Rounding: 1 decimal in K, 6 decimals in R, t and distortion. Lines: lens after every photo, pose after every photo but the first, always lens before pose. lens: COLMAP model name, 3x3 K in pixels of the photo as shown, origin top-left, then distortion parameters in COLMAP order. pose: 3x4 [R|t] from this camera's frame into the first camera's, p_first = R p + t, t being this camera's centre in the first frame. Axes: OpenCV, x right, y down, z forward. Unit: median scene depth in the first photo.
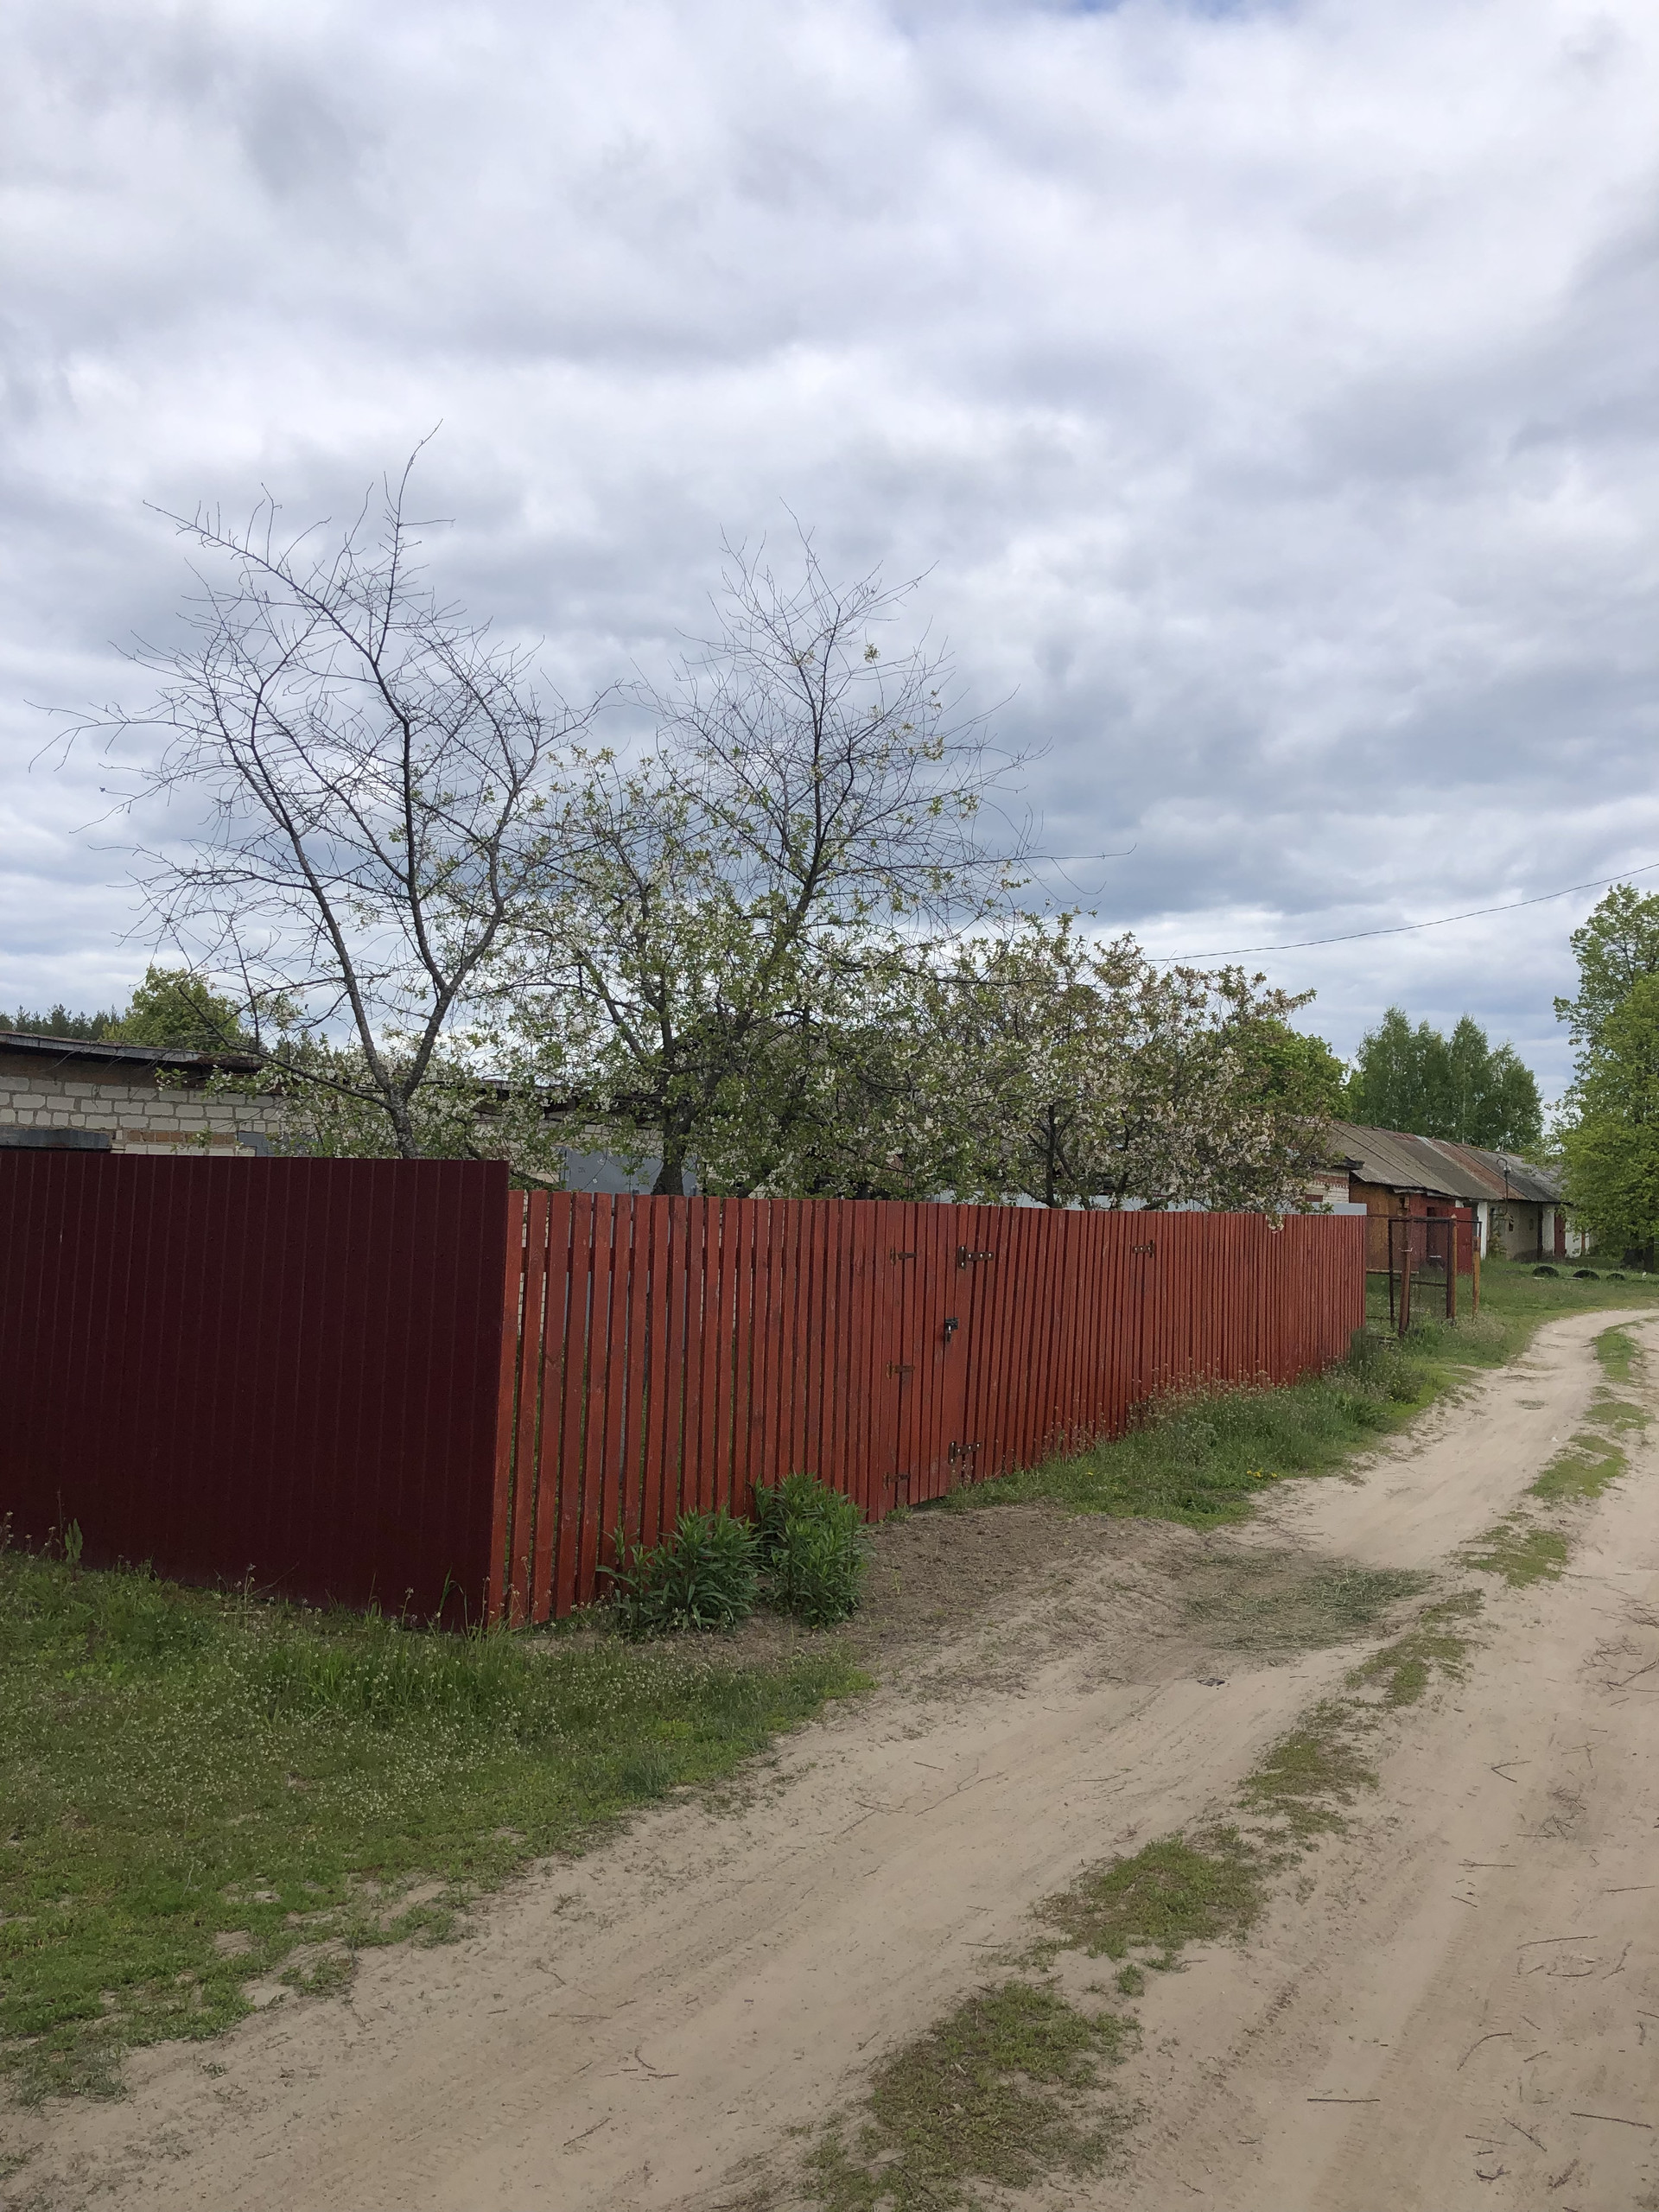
lens RADIAL K [[1800.2, 0, 796.6], [0, 1800.2, 1114.6], [0, 0, 1]] dist [0.113327, -0.168352]
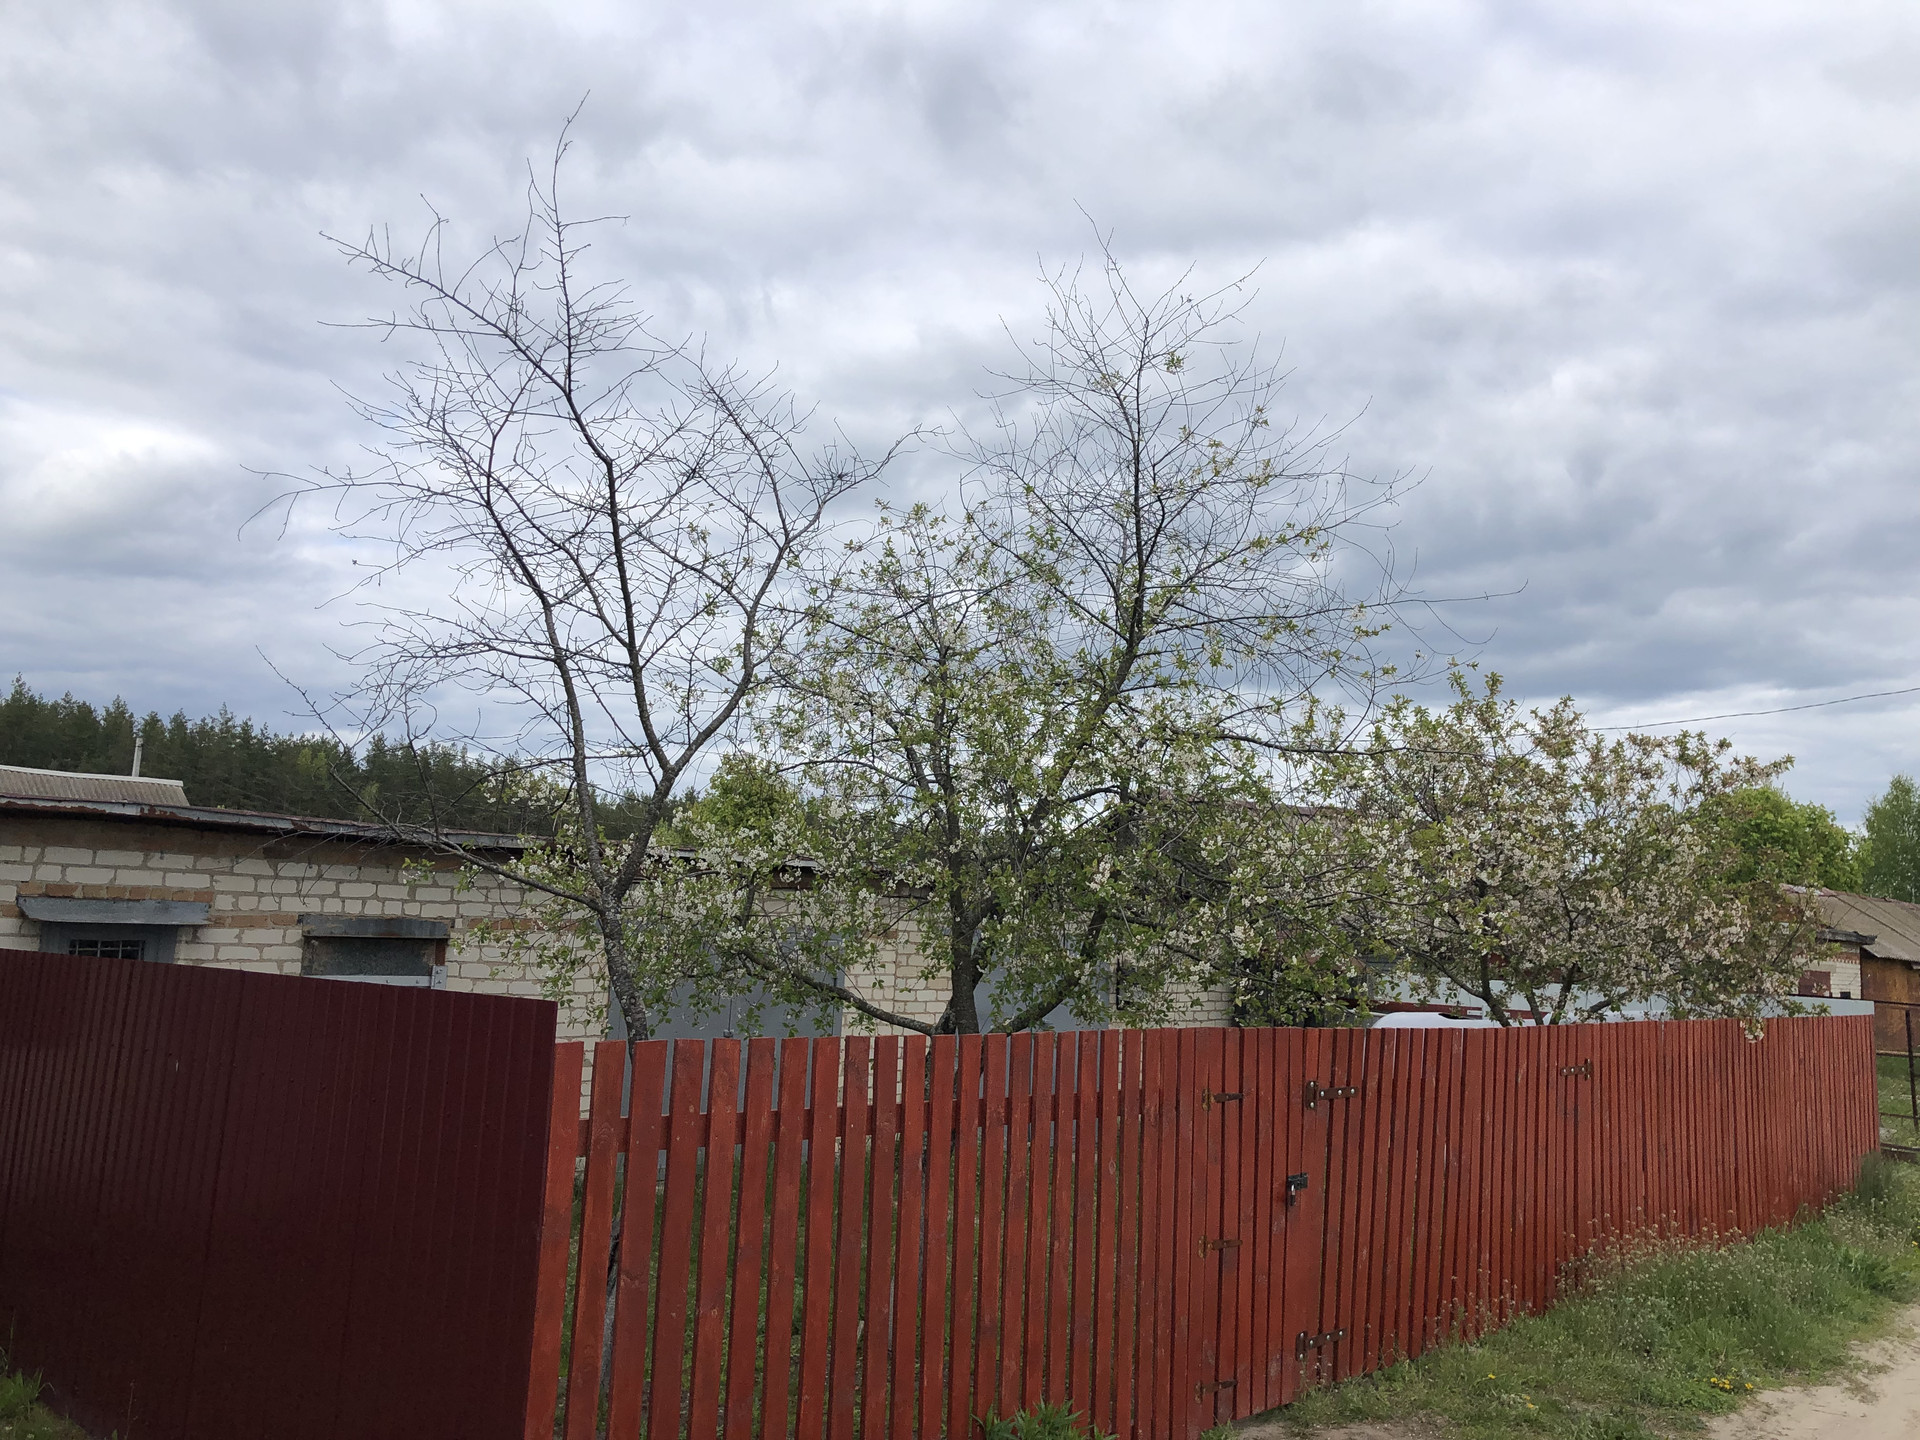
lens RADIAL K [[1587.7, 0, 960.0], [0, 1587.7, 720.0], [0, 0, 1]] dist [0.000851, 0.007780]
pose [[0.976076, -0.020134, -0.216494, 0.087767], [-0.001322, 0.995135, -0.098510, -0.015498], [0.217424, 0.096439, 0.971301, 0.244807]]
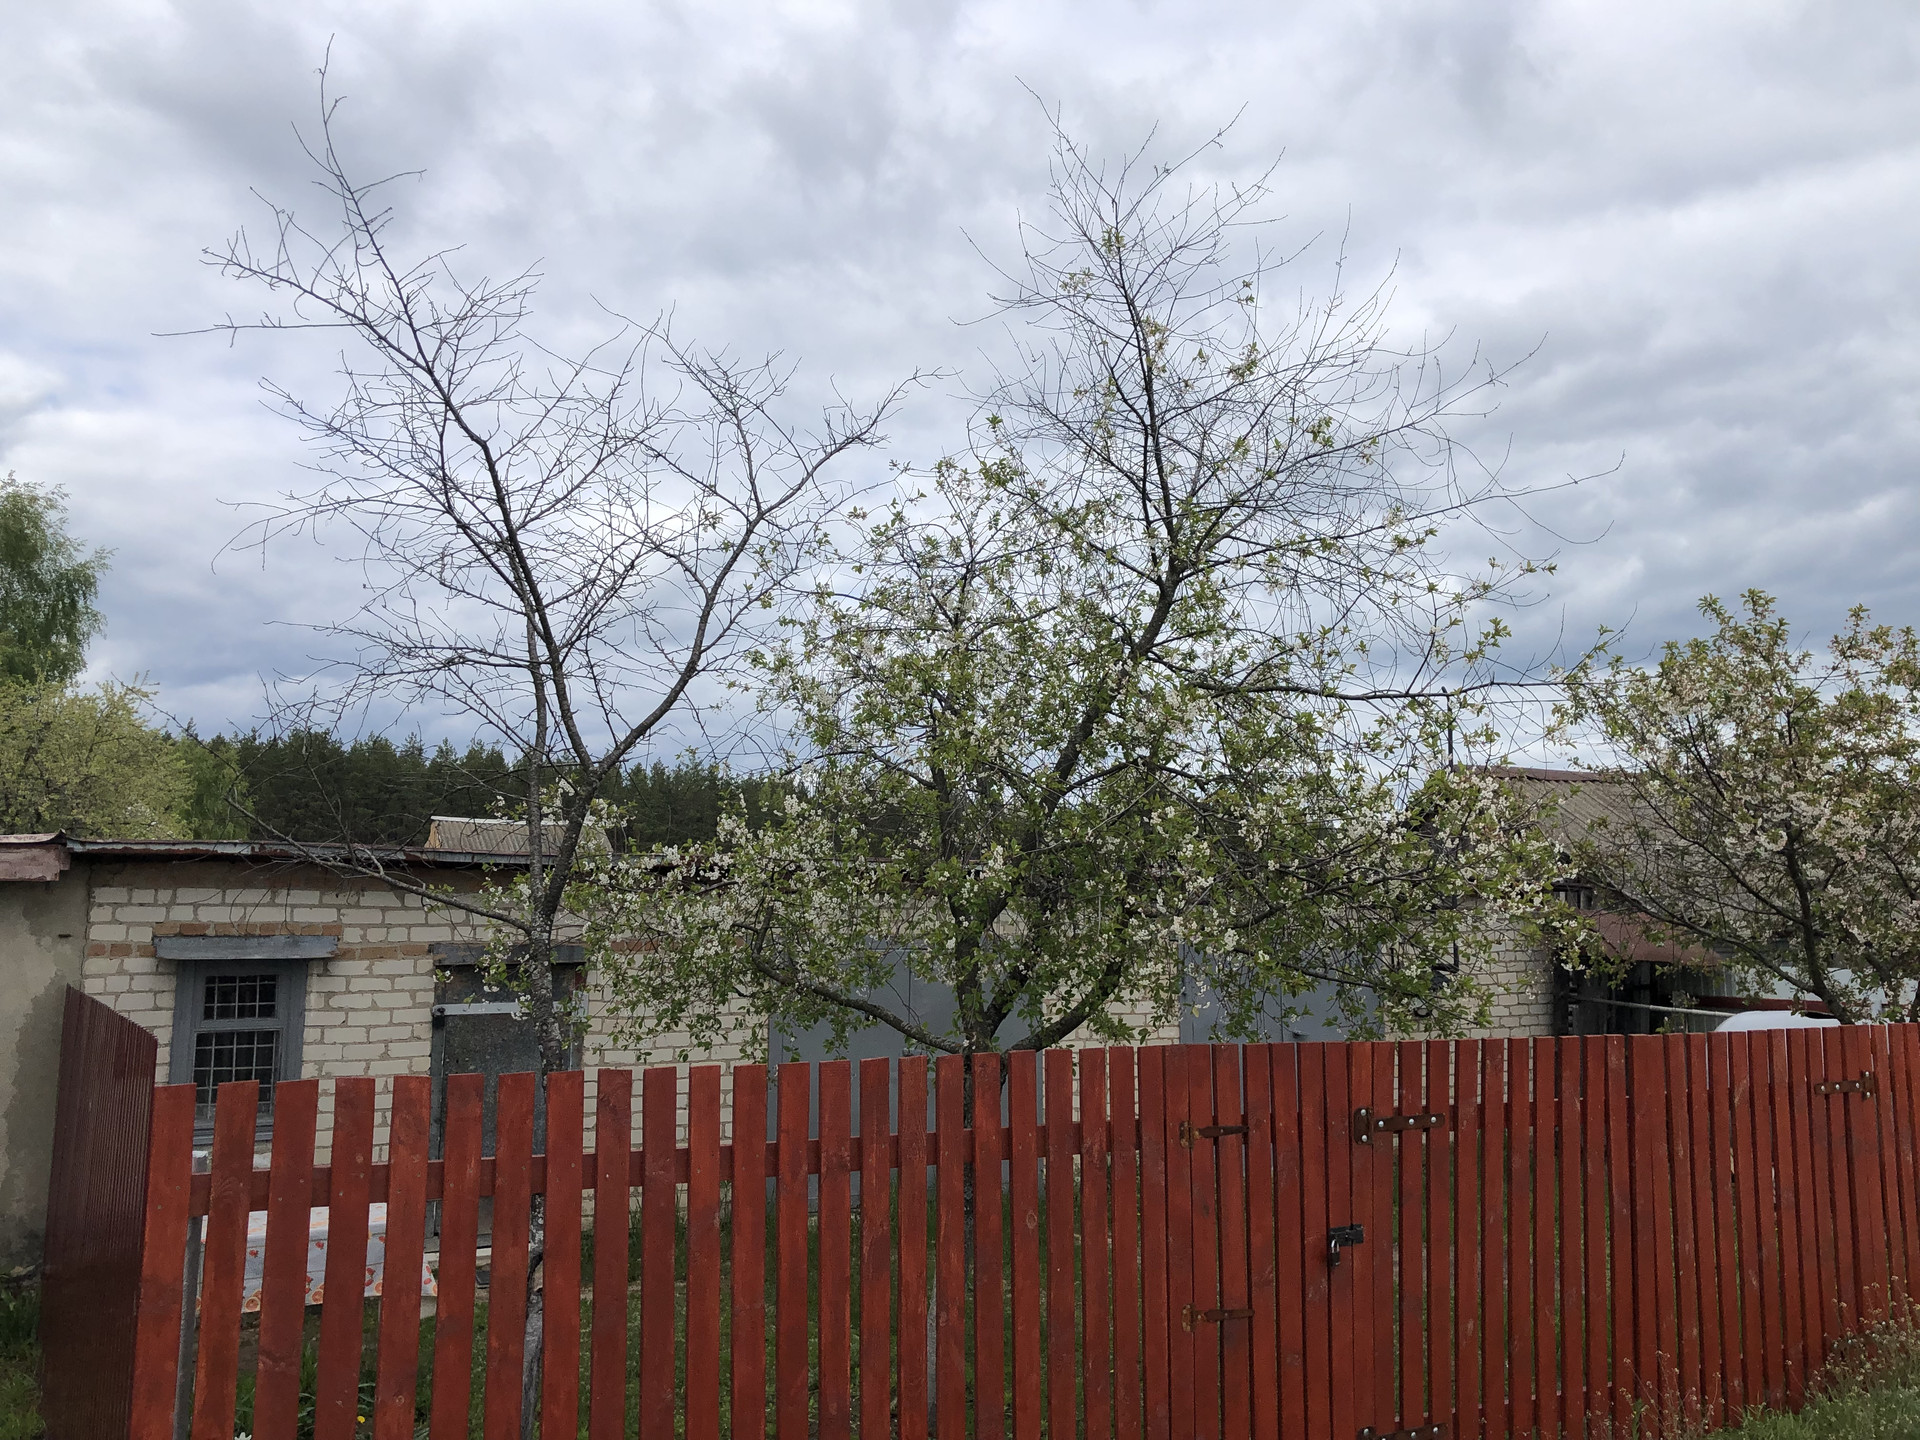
lens RADIAL K [[1587.7, 0, 960.0], [0, 1587.7, 720.0], [0, 0, 1]] dist [0.000851, 0.007780]
pose [[0.880386, -0.096810, -0.464272, 0.221211], [0.047268, 0.991981, -0.117215, -0.003744], [0.471897, 0.081249, 0.877902, 0.394358]]
